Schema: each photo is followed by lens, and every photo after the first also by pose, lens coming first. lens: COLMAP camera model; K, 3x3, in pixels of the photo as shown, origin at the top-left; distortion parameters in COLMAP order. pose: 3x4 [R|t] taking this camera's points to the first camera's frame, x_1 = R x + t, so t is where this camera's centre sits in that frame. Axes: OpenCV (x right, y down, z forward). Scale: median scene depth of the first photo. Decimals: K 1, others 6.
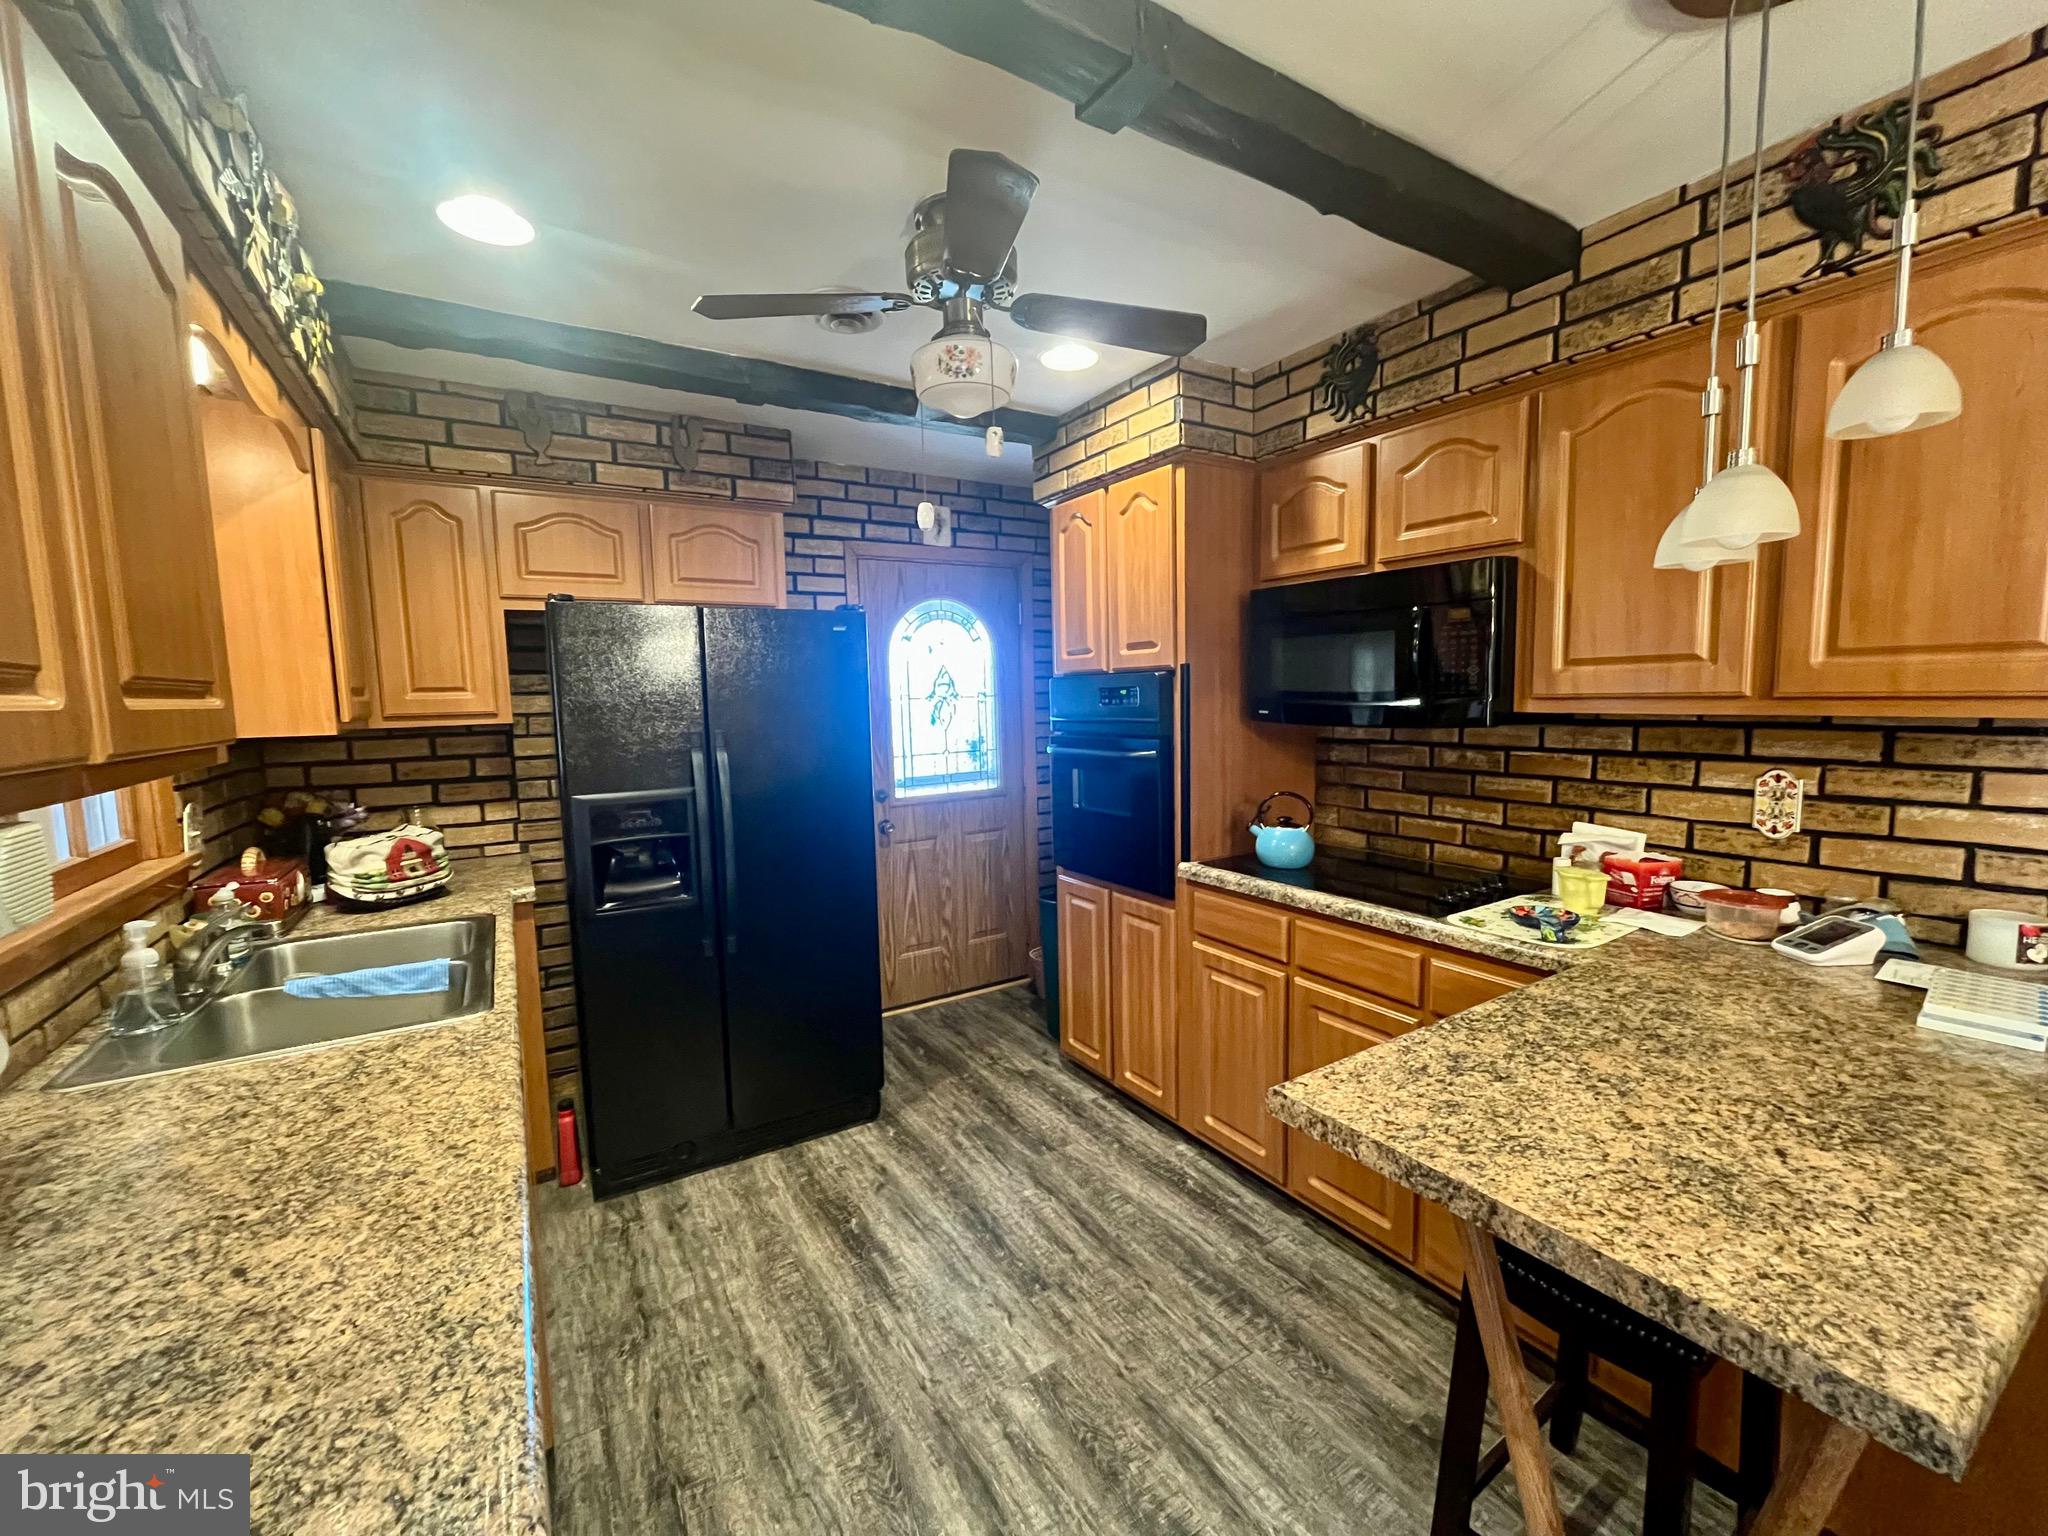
lens RADIAL K [[828.5, 0, 1023.3], [0, 828.5, 773.5], [0, 0, 1]] dist [-0.003652, 0.000191]
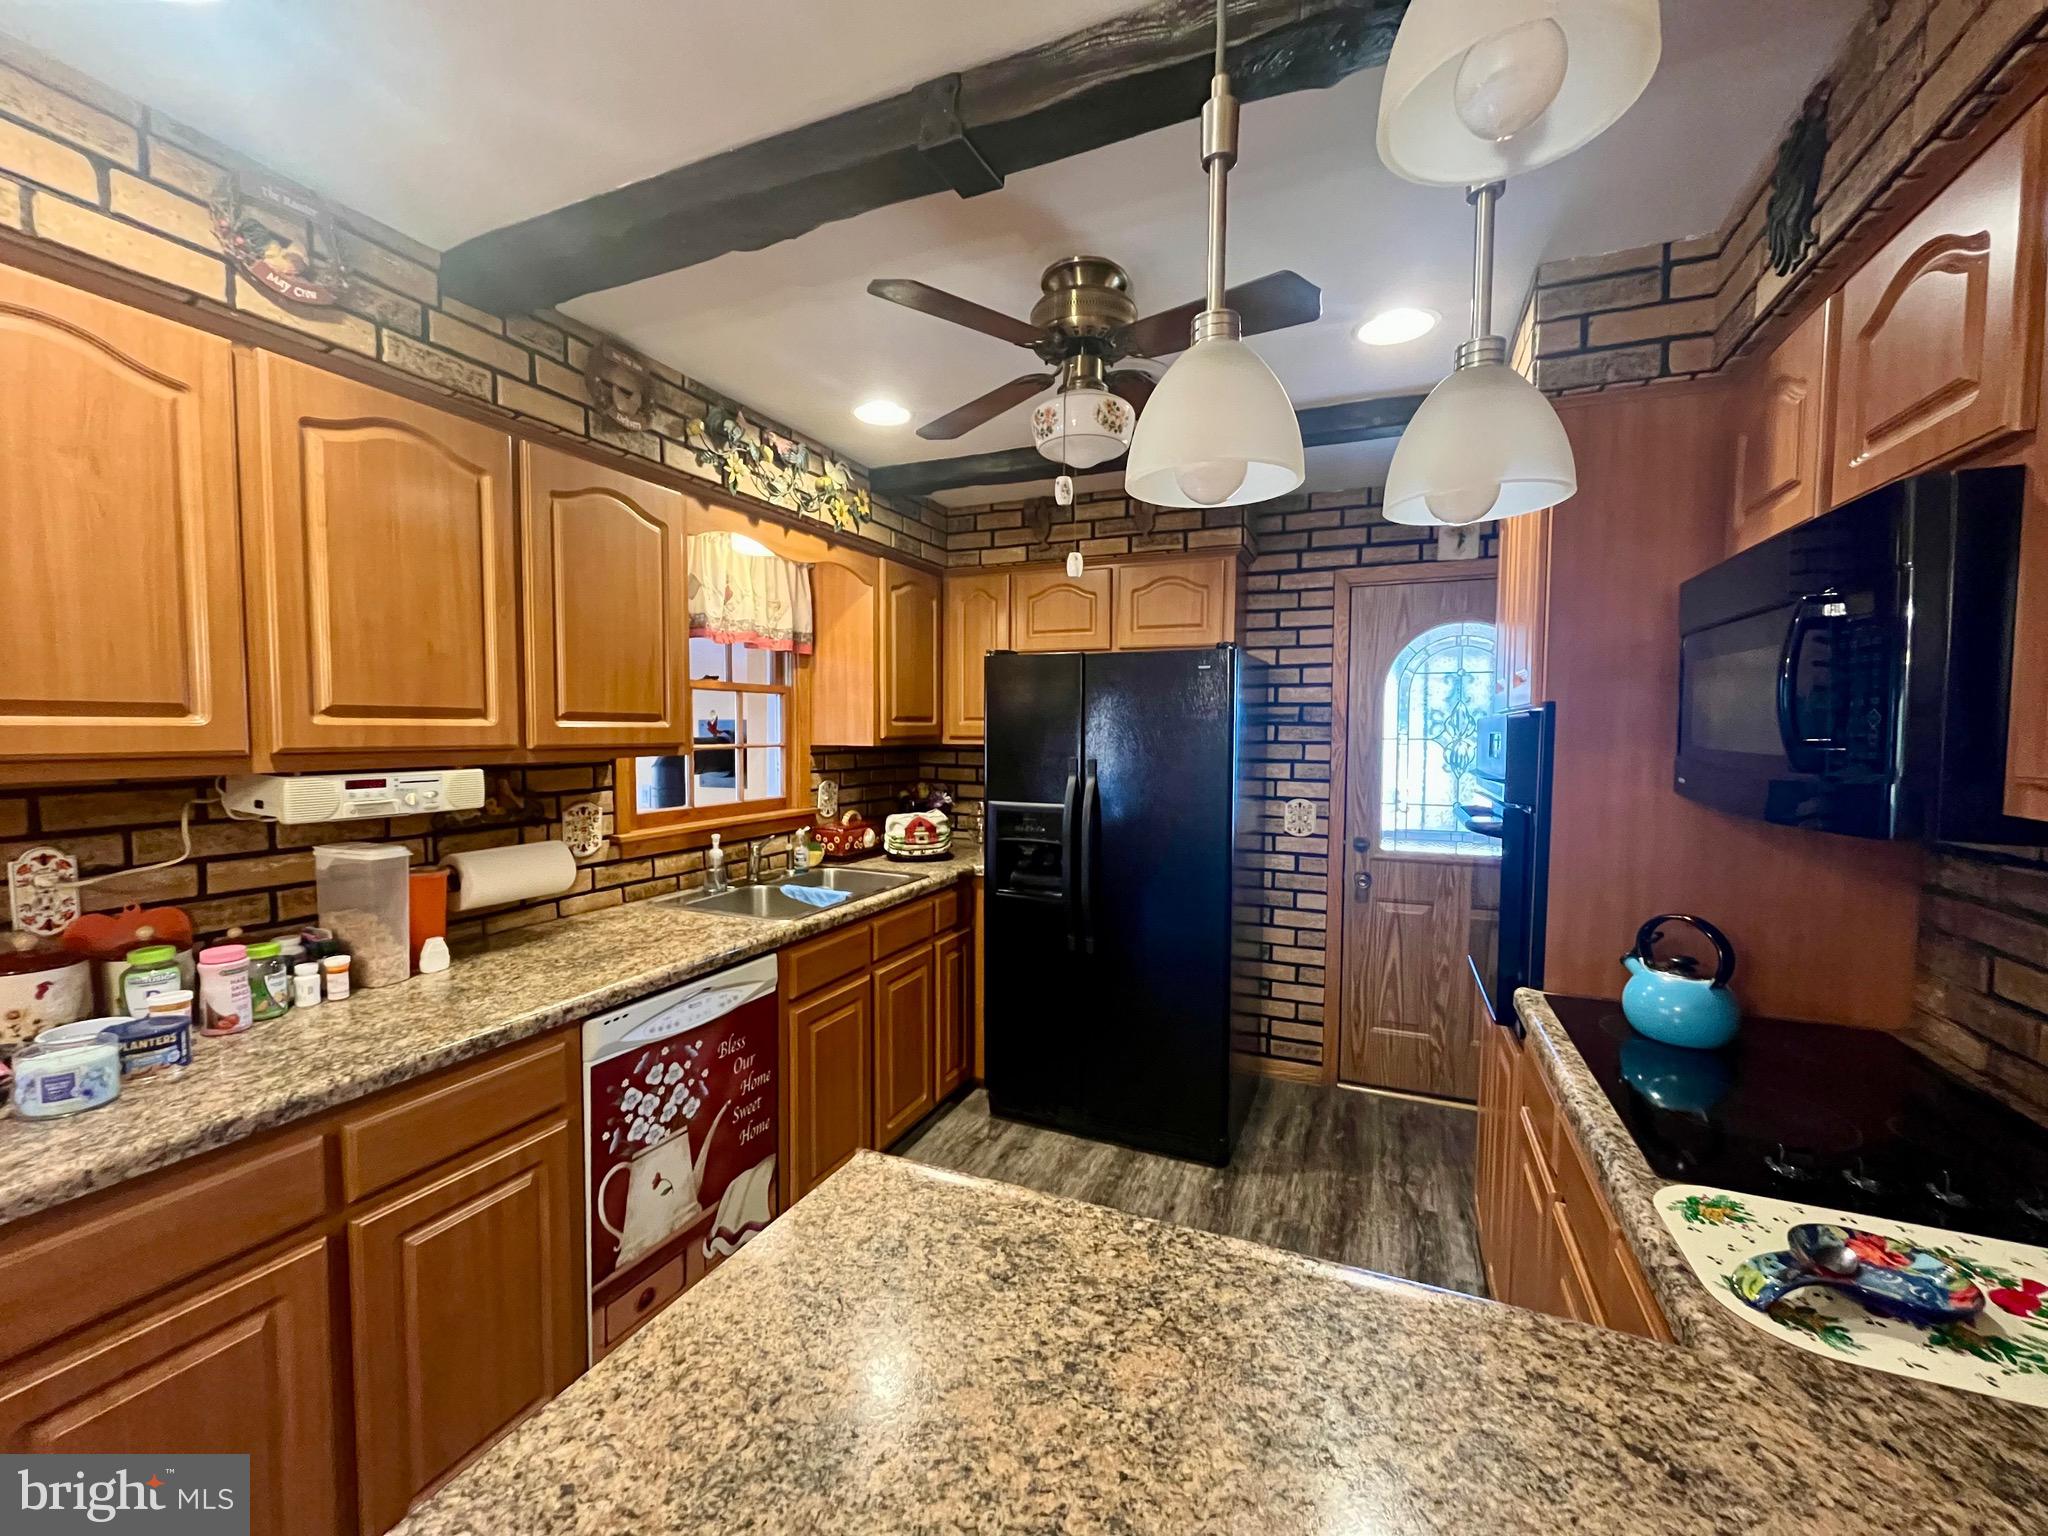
lens RADIAL K [[828.5, 0, 1021.4], [0, 828.5, 773.8], [0, 0, 1]] dist [-0.003652, 0.000191]
pose [[0.567193, 0.072247, -0.820410, 0.564557], [-0.102601, 0.994583, 0.016652, -0.042668], [0.817169, 0.074730, 0.571533, 0.276061]]
